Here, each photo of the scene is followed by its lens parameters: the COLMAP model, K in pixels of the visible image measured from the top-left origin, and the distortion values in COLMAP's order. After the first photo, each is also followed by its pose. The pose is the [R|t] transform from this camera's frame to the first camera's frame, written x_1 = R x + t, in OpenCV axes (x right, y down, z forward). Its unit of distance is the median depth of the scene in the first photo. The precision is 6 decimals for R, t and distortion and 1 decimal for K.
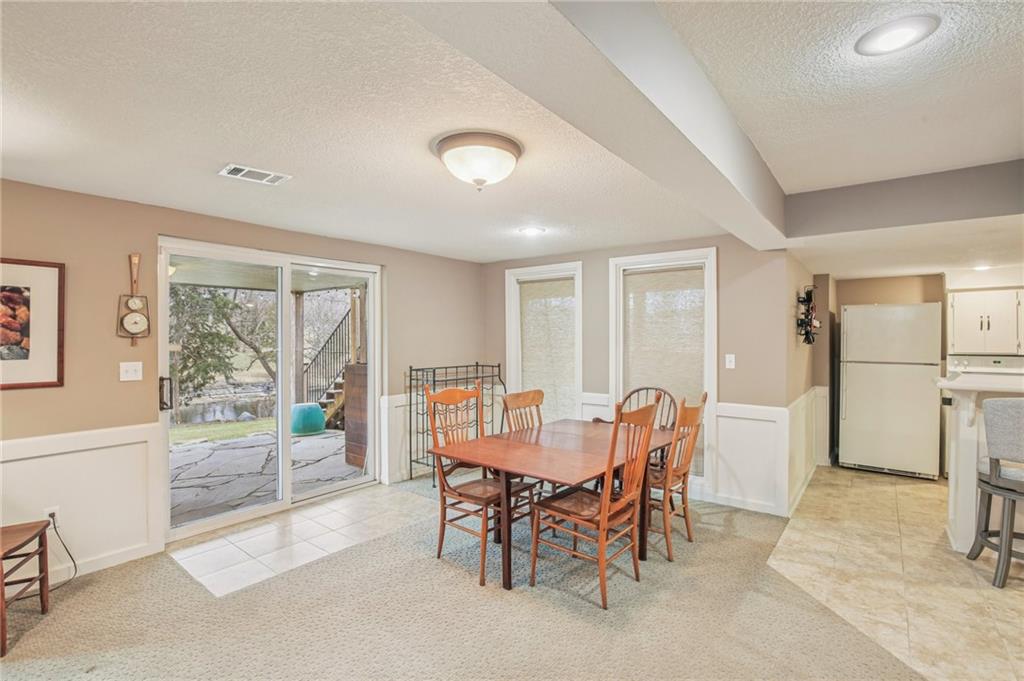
lens RADIAL K [[475.4, 0, 510.5], [0, 475.4, 337.5], [0, 0, 1]] dist [-0.034431, 0.009989]
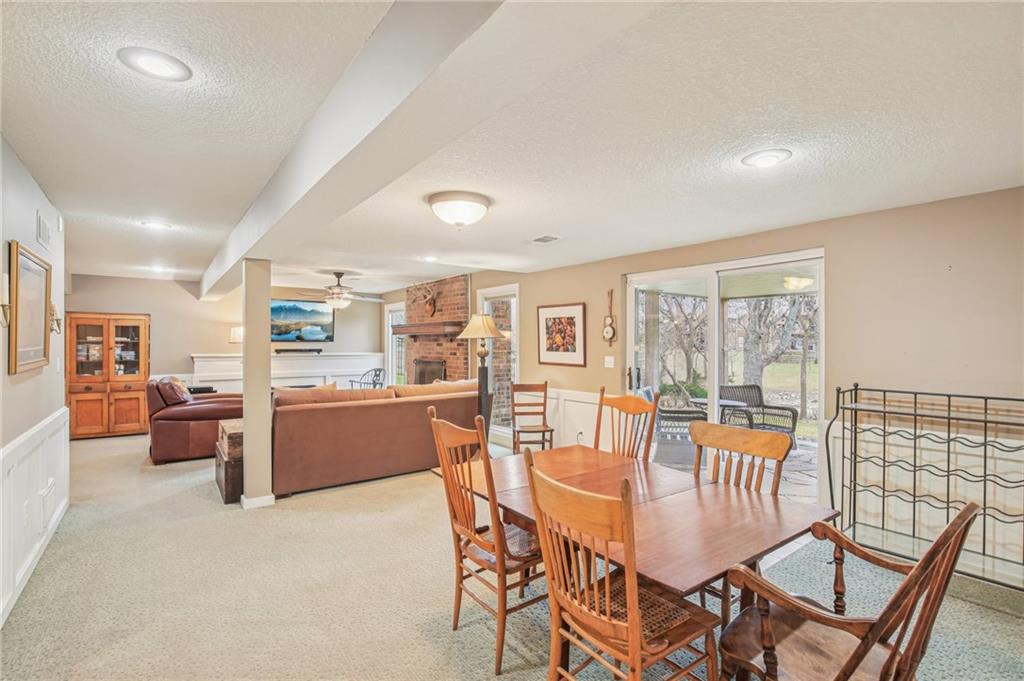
lens RADIAL K [[475.4, 0, 507.6], [0, 475.4, 341.6], [0, 0, 1]] dist [-0.034431, 0.009989]
pose [[-0.252042, -0.000947, -0.967716, 0.664712], [-0.002442, 0.999997, -0.000342, 0.001294], [0.967713, 0.002277, -0.252043, 0.798653]]
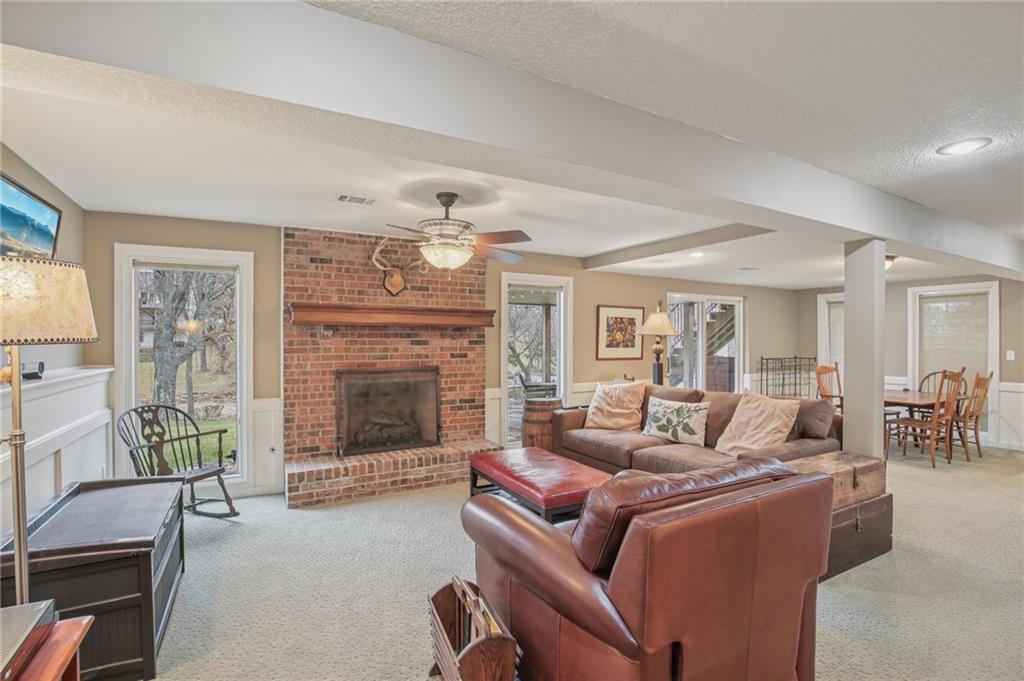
lens RADIAL K [[475.4, 0, 513.4], [0, 475.4, 340.1], [0, 0, 1]] dist [-0.034431, 0.009989]
pose [[0.924335, 0.003628, -0.381564, -0.442057], [-0.003951, 0.999992, -0.000064, 0.006218], [0.381561, 0.001567, 0.924342, -0.980376]]
